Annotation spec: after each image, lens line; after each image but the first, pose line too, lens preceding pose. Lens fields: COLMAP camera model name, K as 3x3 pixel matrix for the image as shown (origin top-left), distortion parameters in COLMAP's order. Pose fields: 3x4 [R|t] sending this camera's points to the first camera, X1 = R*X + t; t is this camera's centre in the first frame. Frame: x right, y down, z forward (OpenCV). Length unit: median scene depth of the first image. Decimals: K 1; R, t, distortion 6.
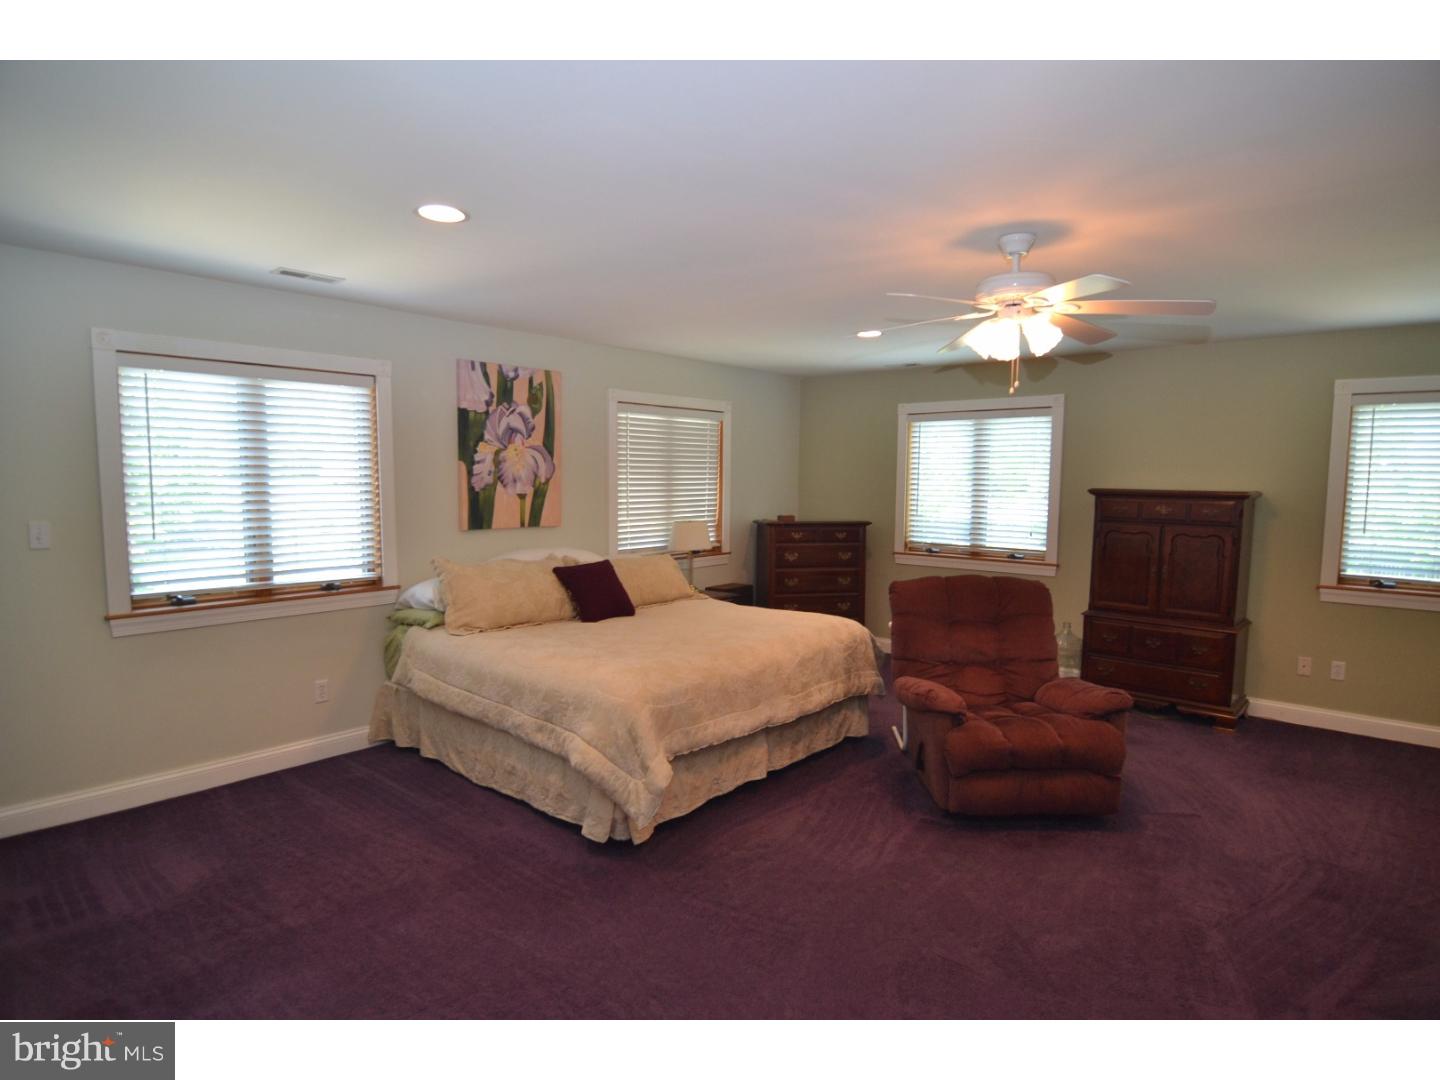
lens RADIAL K [[776.3, 0, 717.5], [0, 776.3, 540.5], [0, 0, 1]] dist [-0.023691, 0.000322]
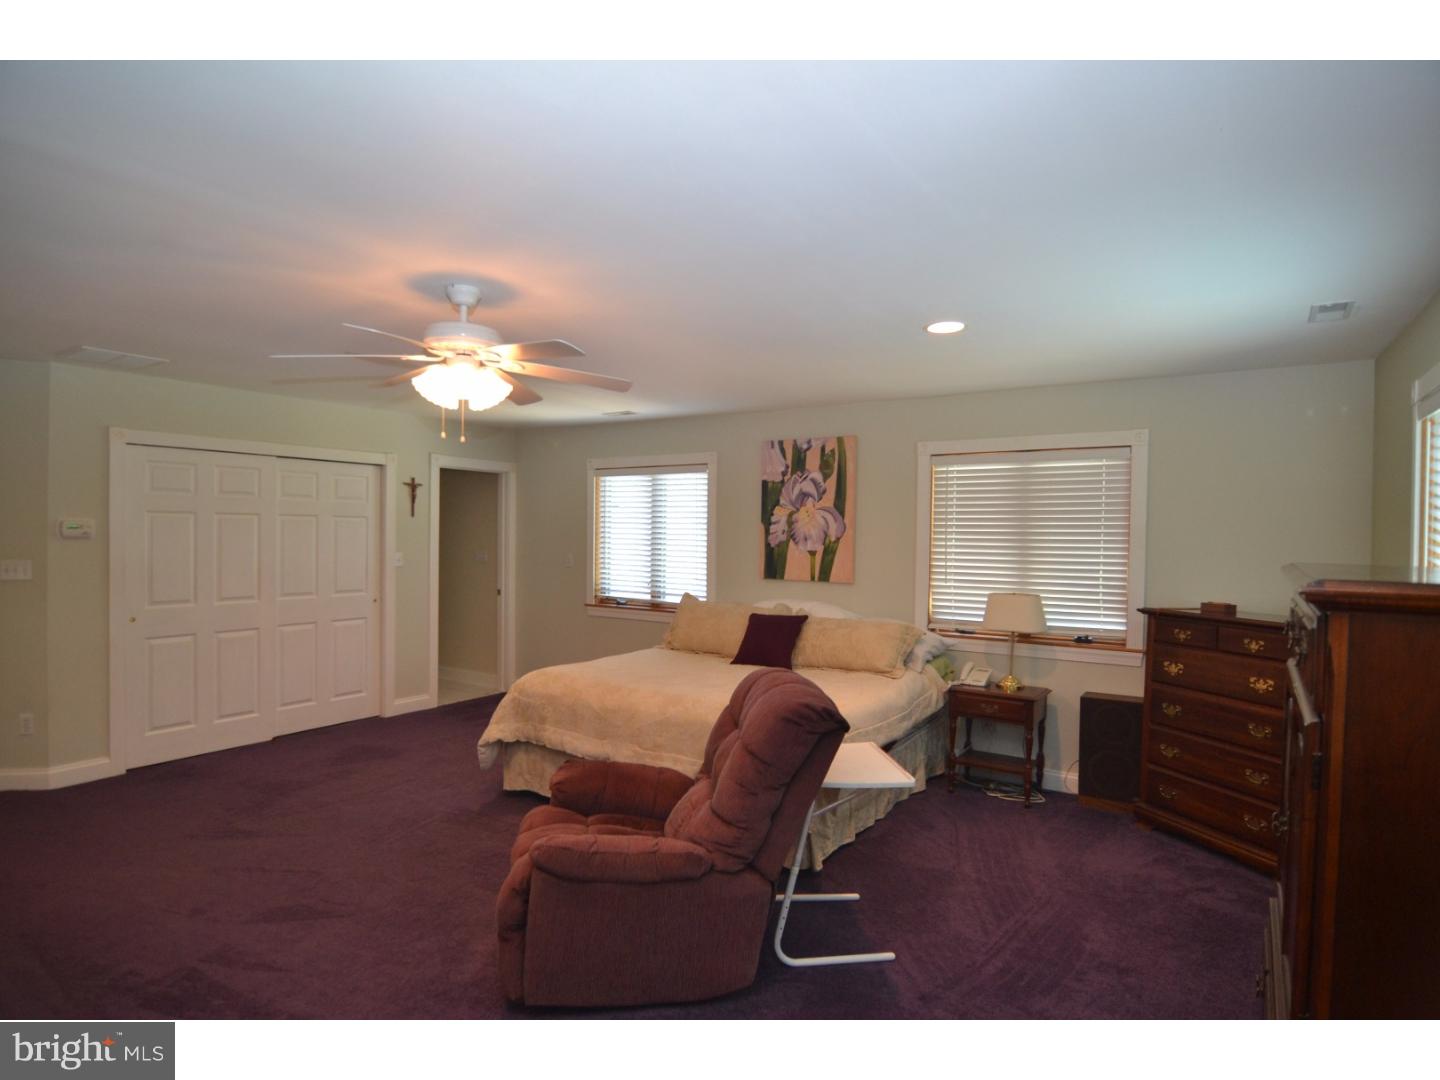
lens RADIAL K [[804.4, 0, 716.8], [0, 804.4, 540.7], [0, 0, 1]] dist [0.001349, 0.000075]
pose [[0.135379, 0.009616, -0.990747, 0.899190], [-0.090356, 0.995906, -0.002680, -0.060744], [0.986665, 0.089883, 0.135694, 0.725361]]
